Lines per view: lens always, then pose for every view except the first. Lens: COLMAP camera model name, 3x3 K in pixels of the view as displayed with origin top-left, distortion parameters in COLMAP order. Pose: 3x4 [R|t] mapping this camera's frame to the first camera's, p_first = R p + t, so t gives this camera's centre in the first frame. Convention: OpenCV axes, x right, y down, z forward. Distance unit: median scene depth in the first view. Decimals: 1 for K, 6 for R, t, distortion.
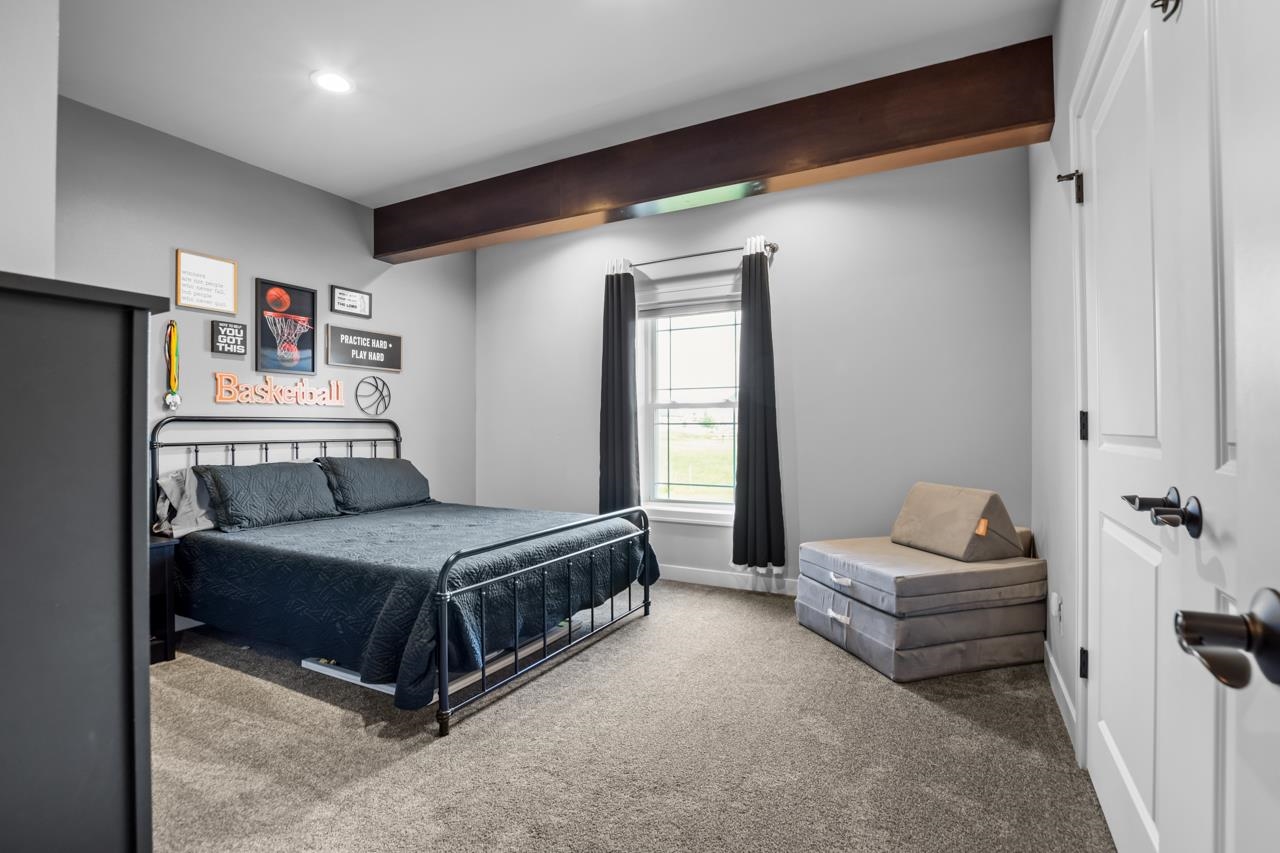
lens RADIAL K [[587.4, 0, 635.6], [0, 587.4, 424.4], [0, 0, 1]] dist [-0.004965, -0.000084]
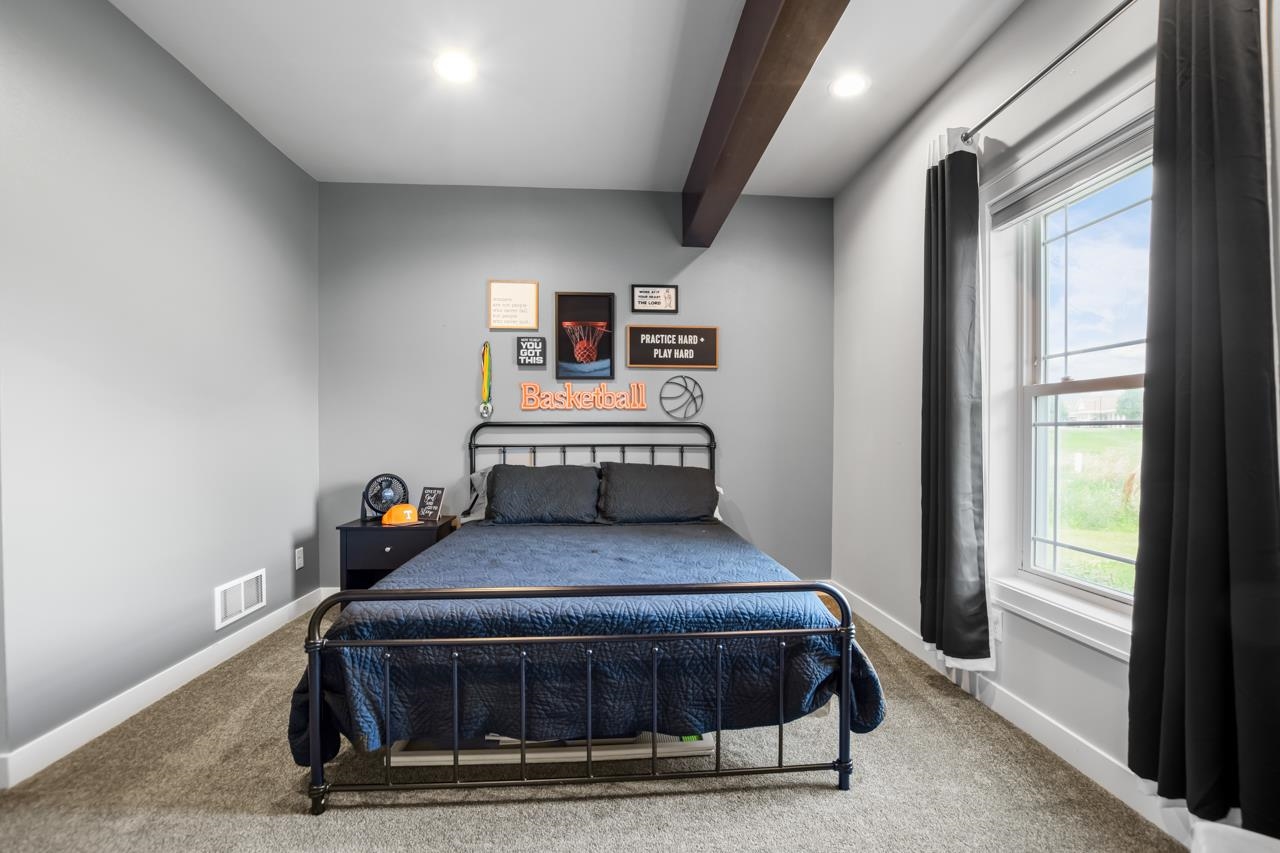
lens RADIAL K [[572.9, 0, 653.1], [0, 572.9, 444.2], [0, 0, 1]] dist [-0.034327, 0.005806]
pose [[0.558647, 0.018437, -0.829201, 0.303336], [0.002031, 0.999719, 0.023598, 0.003460], [0.829403, -0.014867, 0.558453, 0.522252]]
